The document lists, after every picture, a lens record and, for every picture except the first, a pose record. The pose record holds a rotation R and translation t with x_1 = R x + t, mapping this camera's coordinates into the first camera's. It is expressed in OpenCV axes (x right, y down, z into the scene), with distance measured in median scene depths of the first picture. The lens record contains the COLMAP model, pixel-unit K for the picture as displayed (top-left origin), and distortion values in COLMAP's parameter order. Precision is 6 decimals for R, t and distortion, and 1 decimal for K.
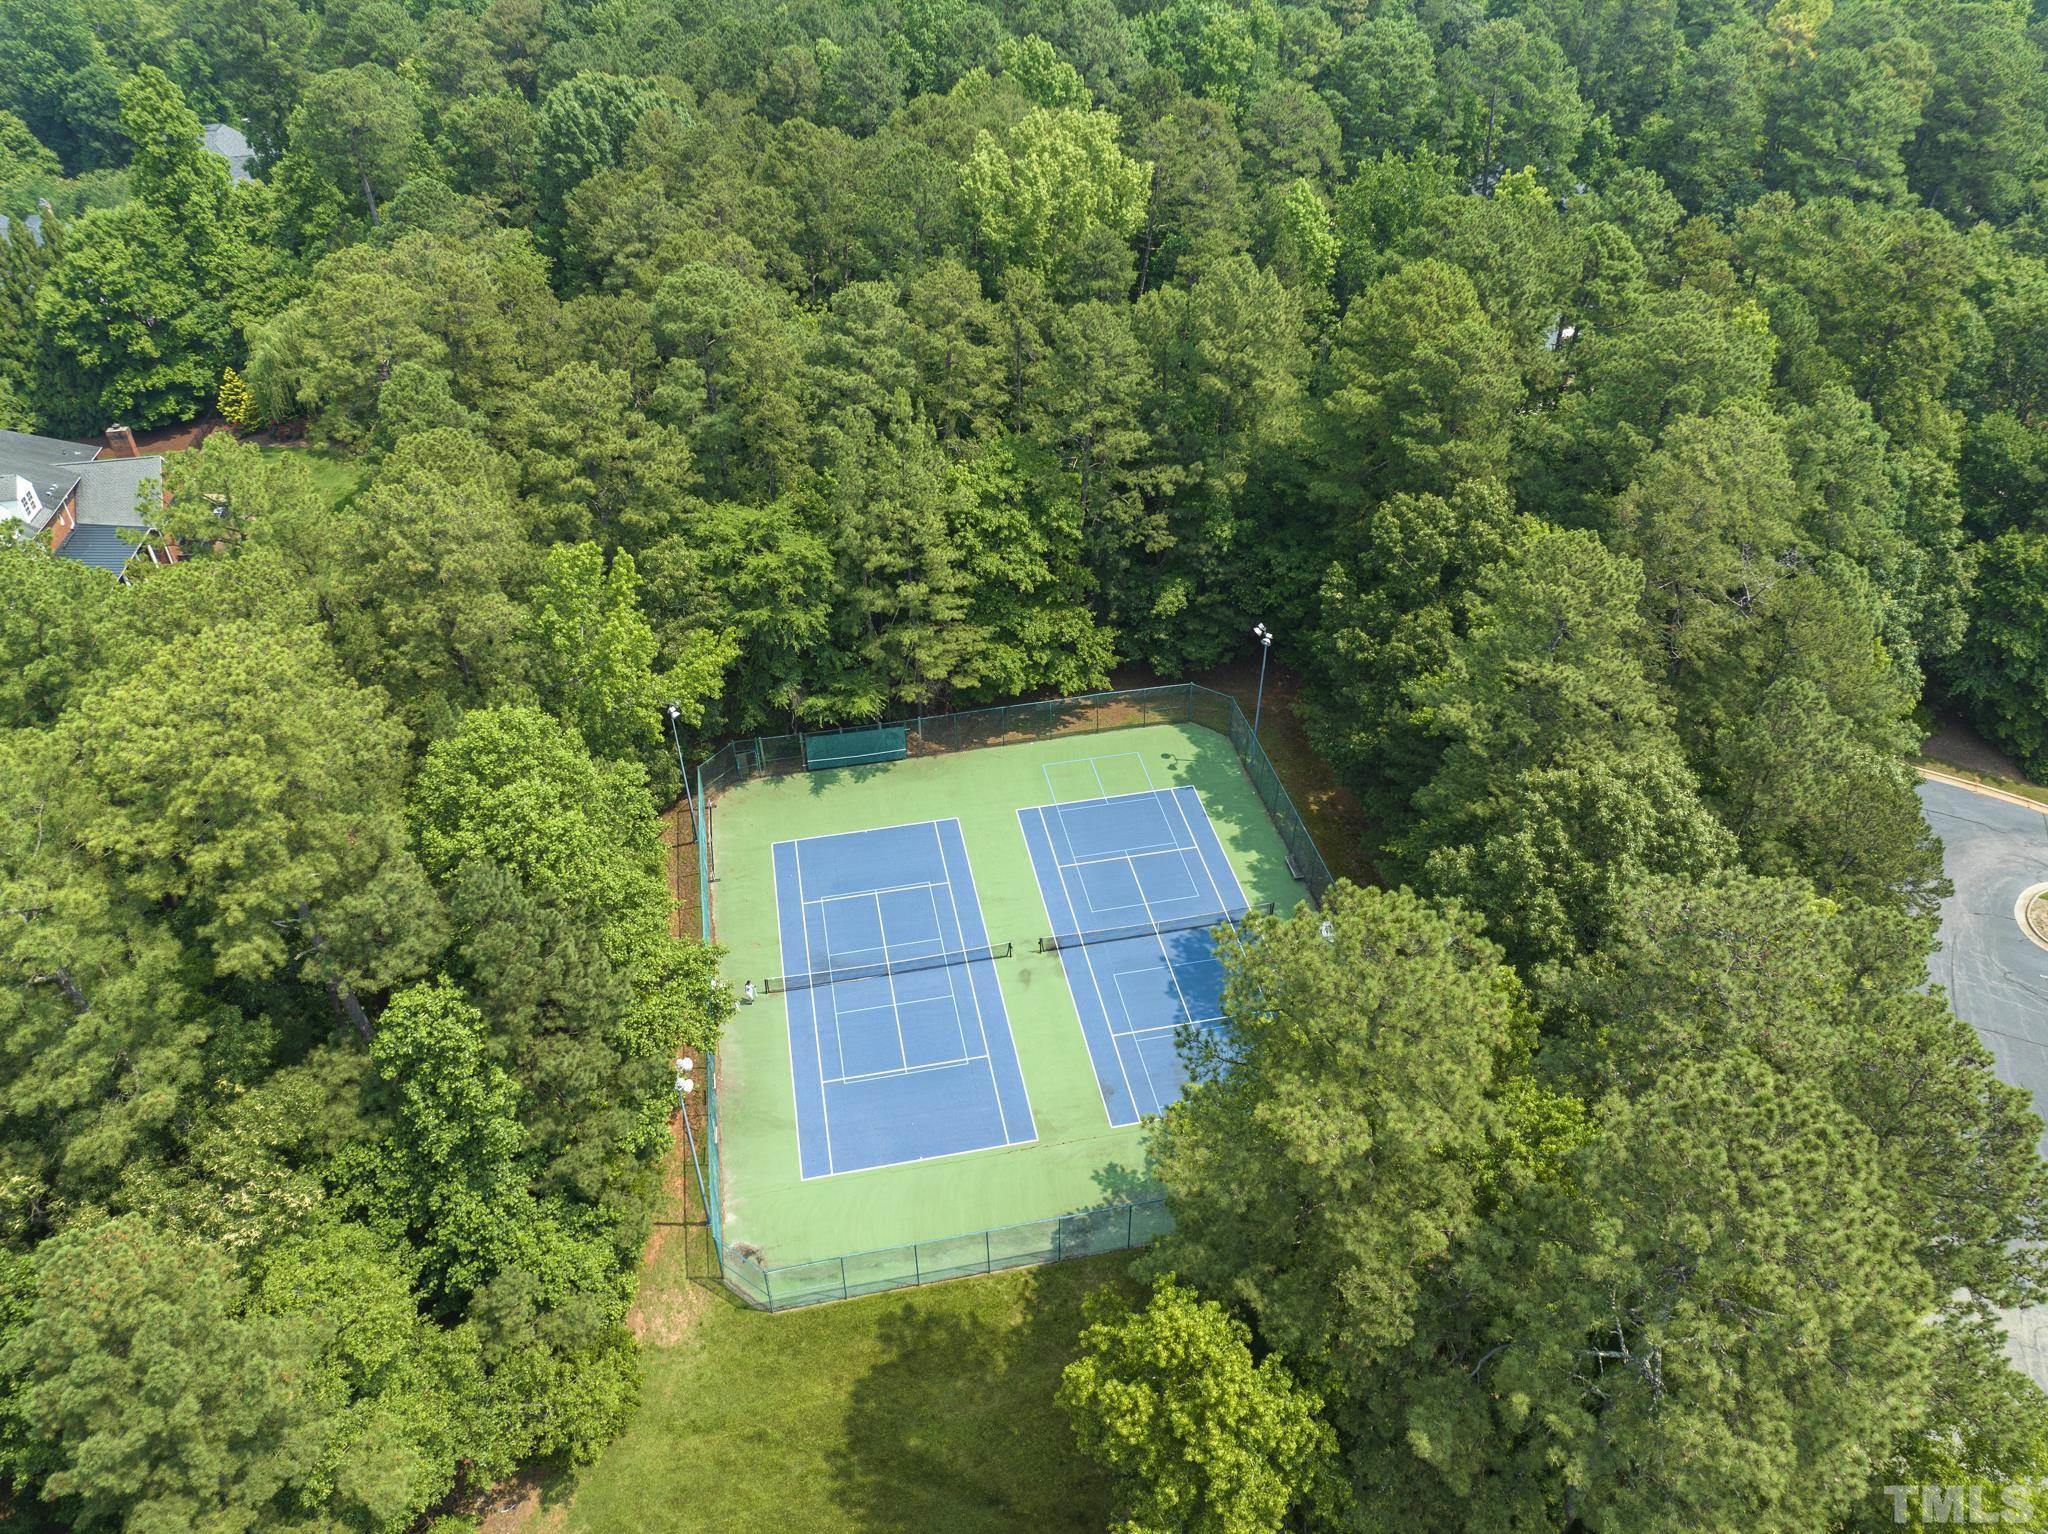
lens RADIAL K [[1437.6, 0, 1032.2], [0, 1437.6, 763.1], [0, 0, 1]] dist [-0.055827, 0.022718]
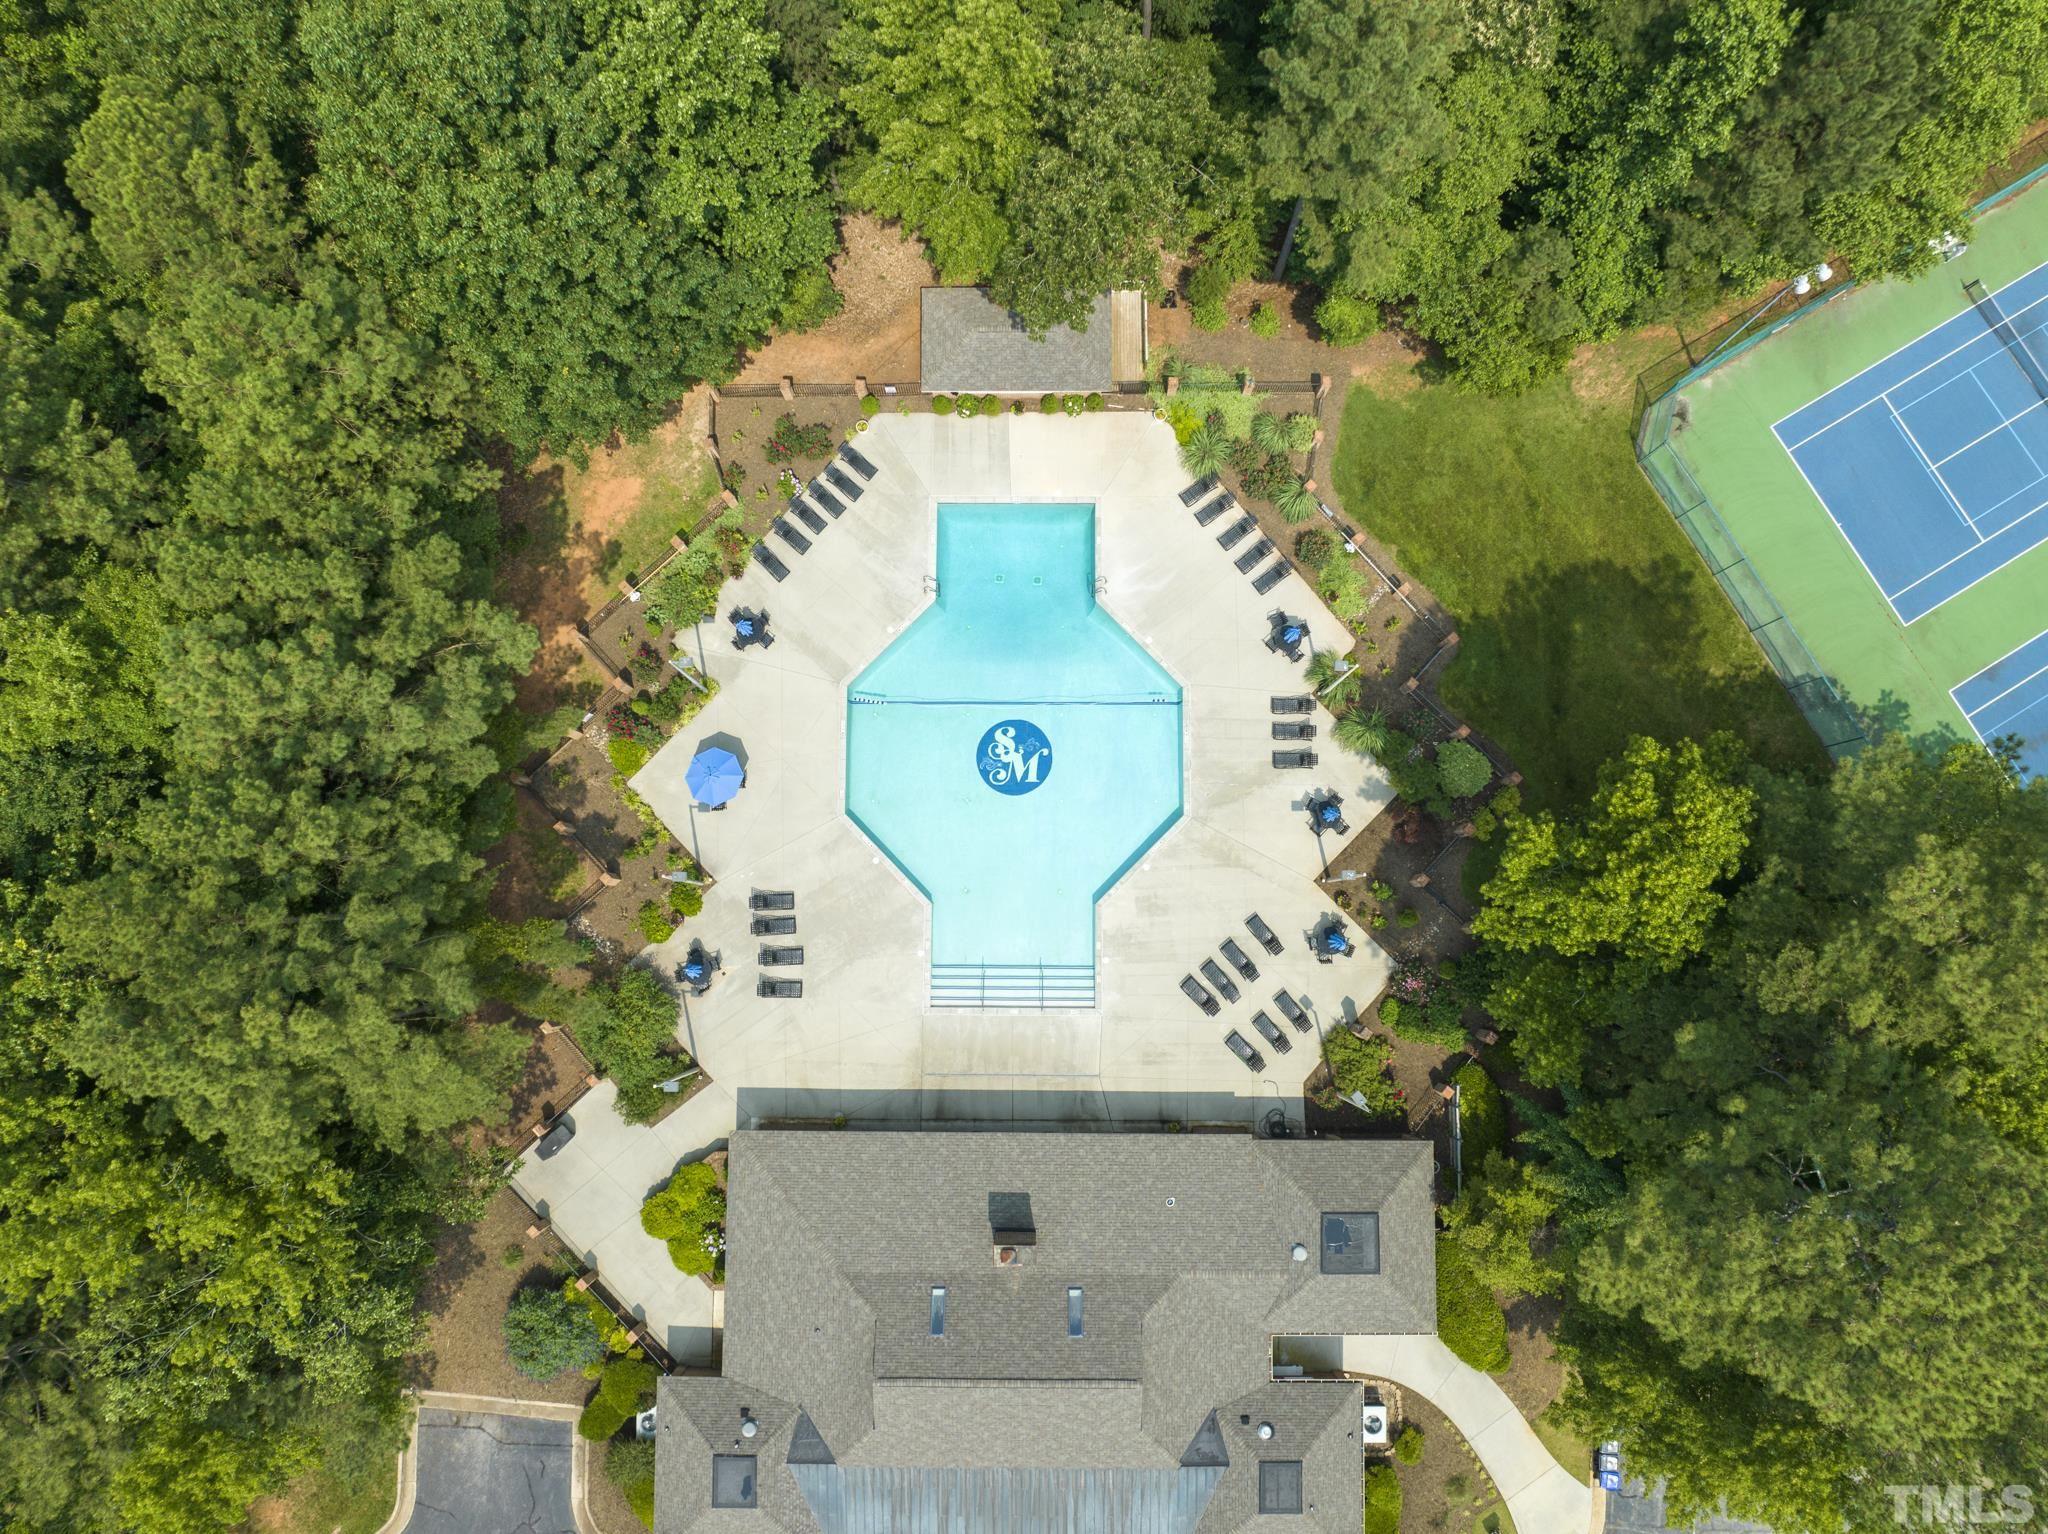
lens RADIAL K [[1437.6, 0, 1032.2], [0, 1437.6, 763.1], [0, 0, 1]] dist [-0.055827, 0.022718]
pose [[0.329544, 0.937561, -0.111264, 0.002391], [-0.575439, 0.292881, 0.763604, -0.086873], [0.748513, -0.187616, 0.636026, -0.069110]]
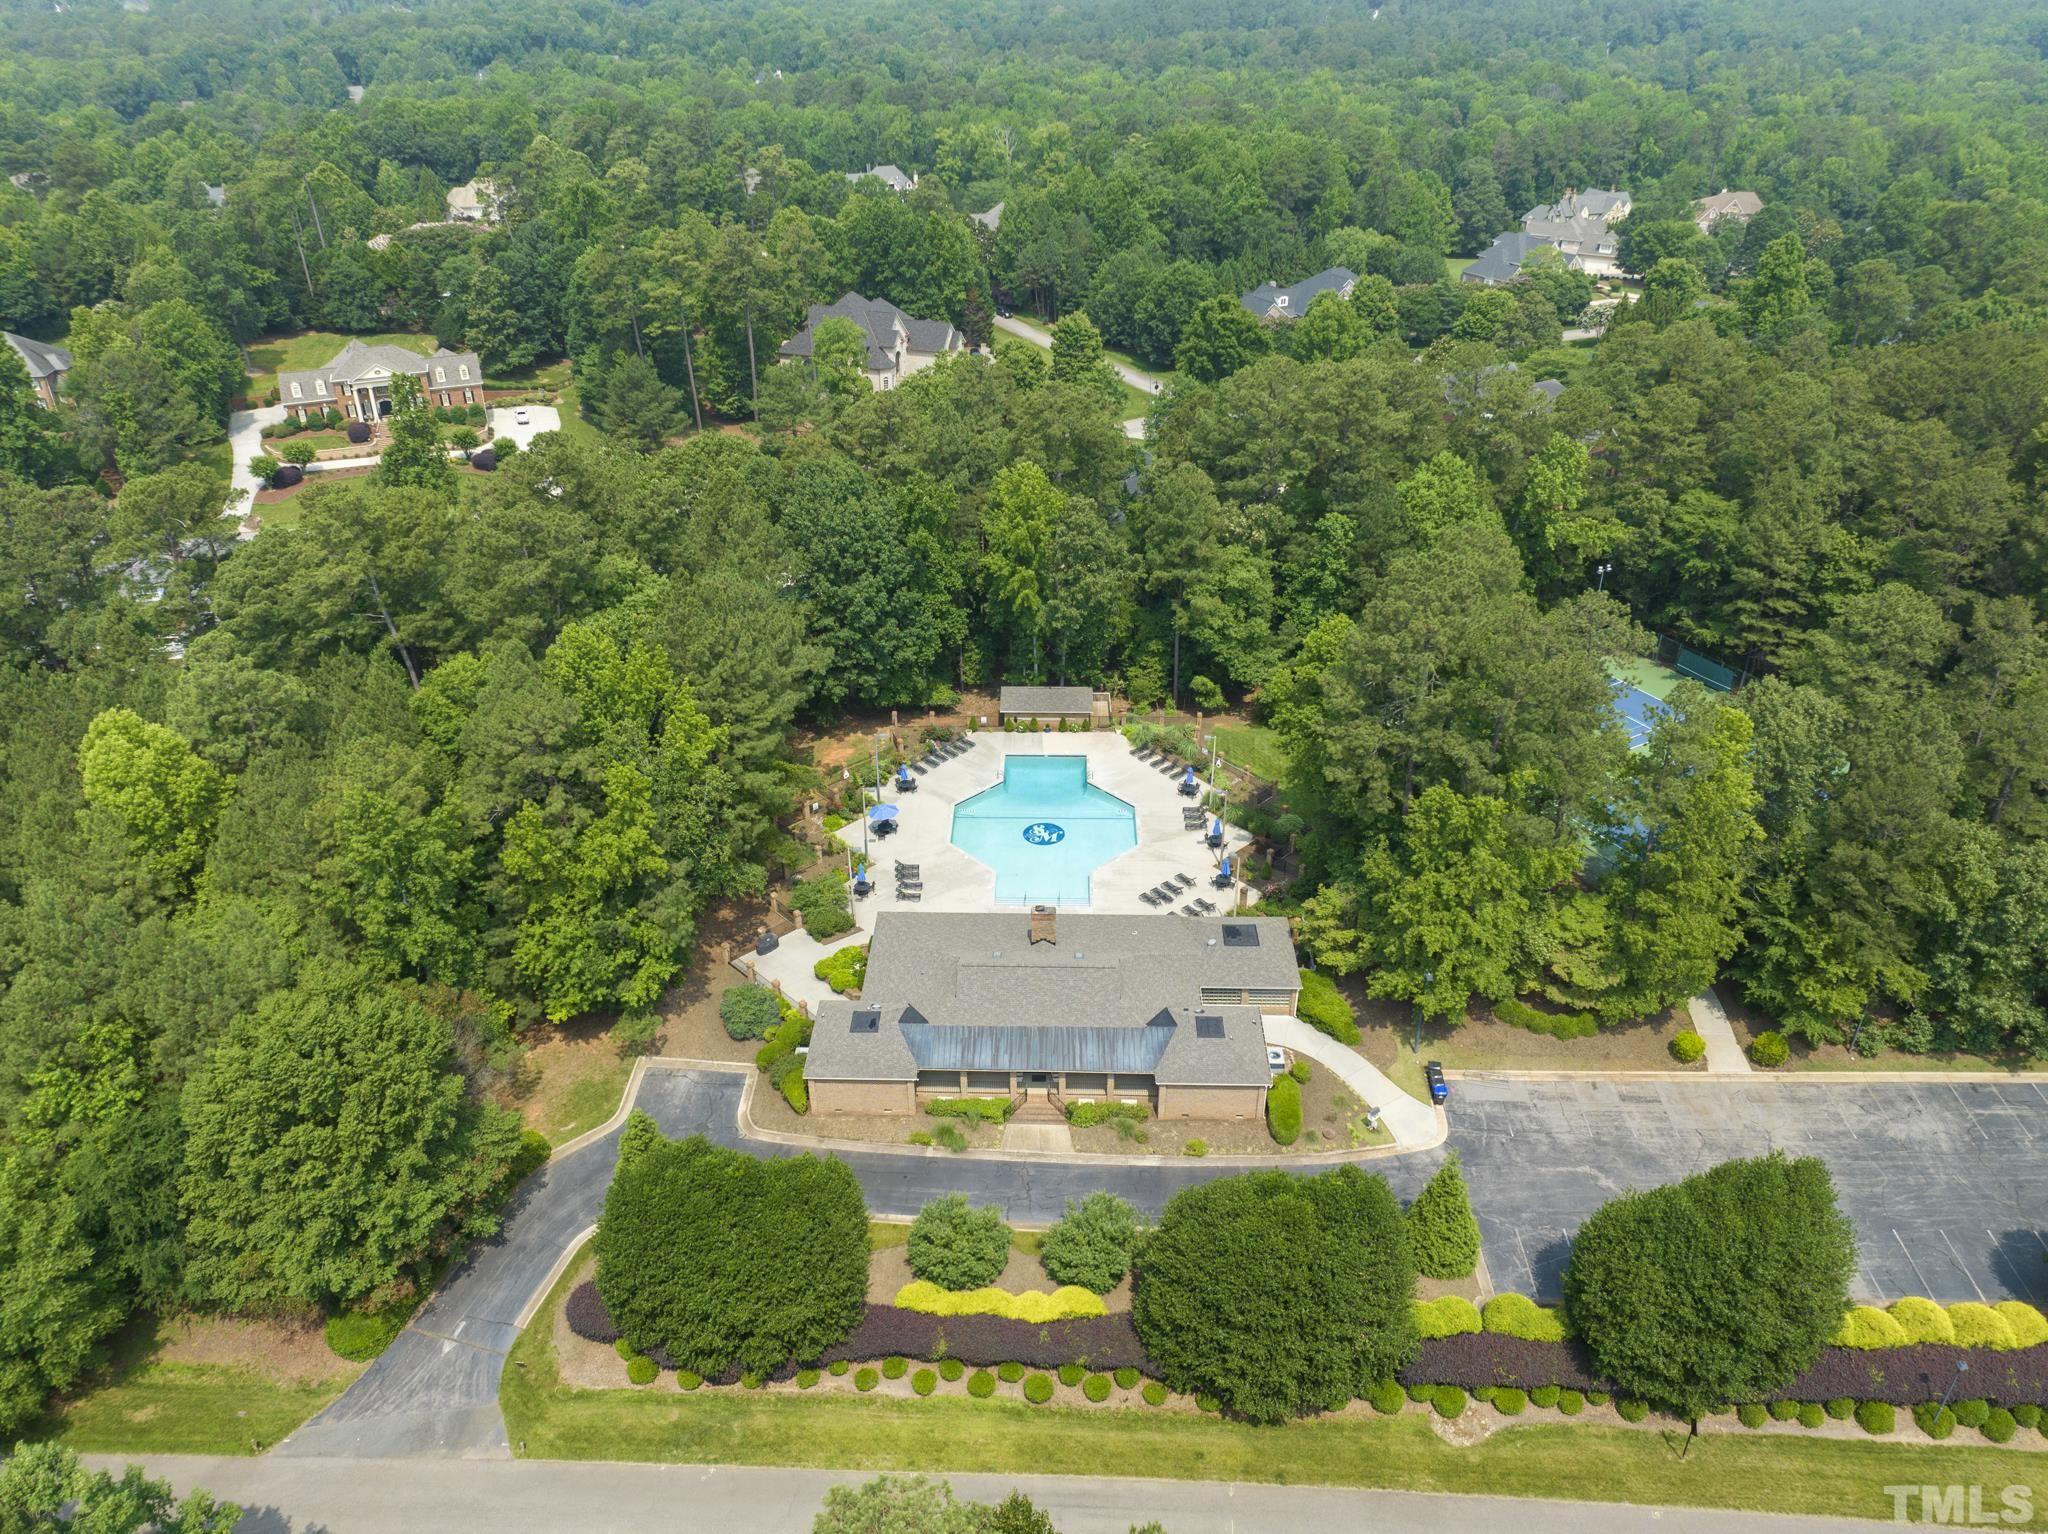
lens RADIAL K [[1437.6, 0, 1032.2], [0, 1437.6, 763.1], [0, 0, 1]] dist [-0.055827, 0.022718]
pose [[0.314433, 0.481939, -0.817843, 1.085093], [-0.577877, 0.780689, 0.237871, 0.137729], [0.753120, 0.397818, 0.523976, -0.375506]]
